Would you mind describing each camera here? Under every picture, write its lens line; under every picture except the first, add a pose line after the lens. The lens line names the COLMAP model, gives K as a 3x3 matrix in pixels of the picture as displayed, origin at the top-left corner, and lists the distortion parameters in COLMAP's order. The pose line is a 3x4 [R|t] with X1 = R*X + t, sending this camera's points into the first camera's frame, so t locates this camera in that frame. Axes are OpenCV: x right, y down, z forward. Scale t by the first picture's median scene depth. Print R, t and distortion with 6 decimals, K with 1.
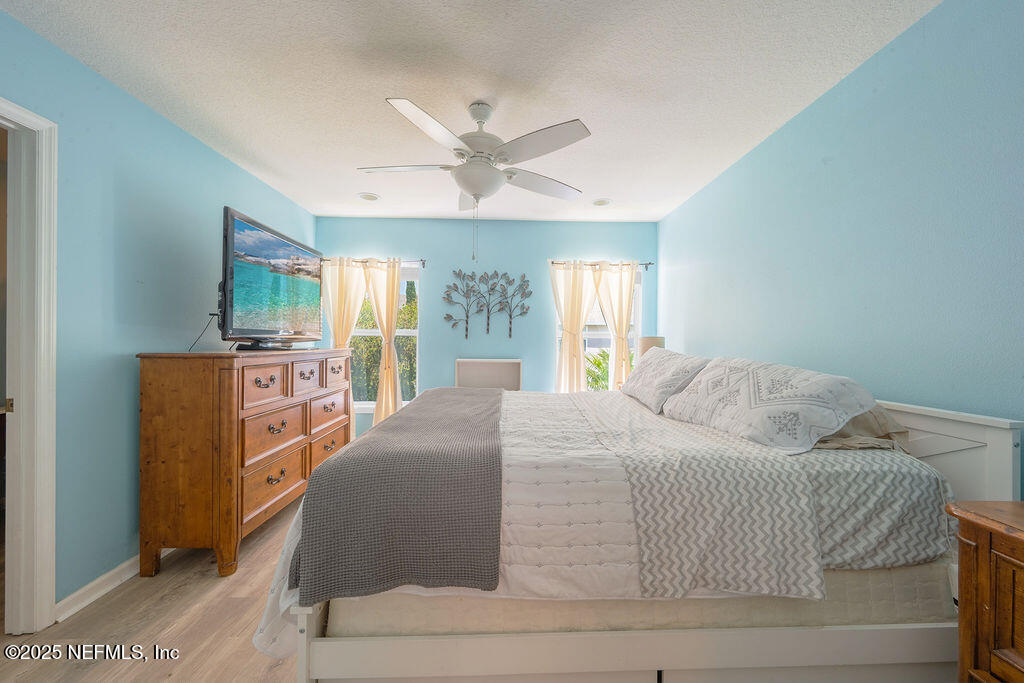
lens RADIAL K [[404.2, 0, 518.8], [0, 404.2, 338.8], [0, 0, 1]] dist [0.004073, -0.000229]
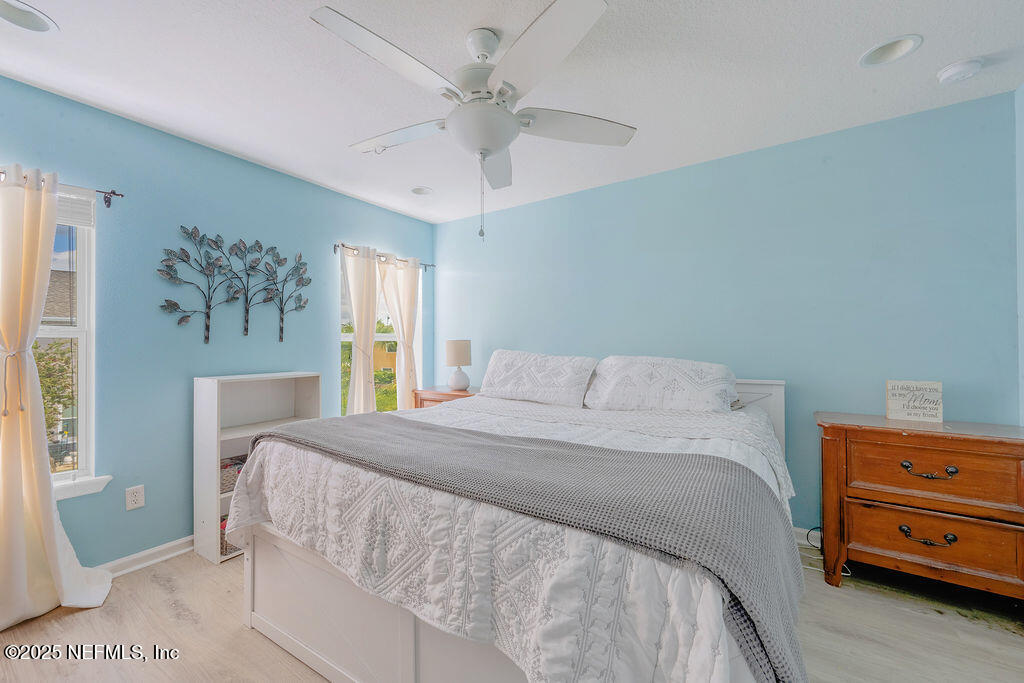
lens RADIAL K [[404.2, 0, 509.9], [0, 404.2, 342.5], [0, 0, 1]] dist [0.004073, -0.000229]
pose [[0.558065, -0.009163, 0.829747, -0.380678], [0.000764, 0.999944, 0.010529, -0.007547], [-0.829797, -0.005242, 0.558040, 0.282397]]
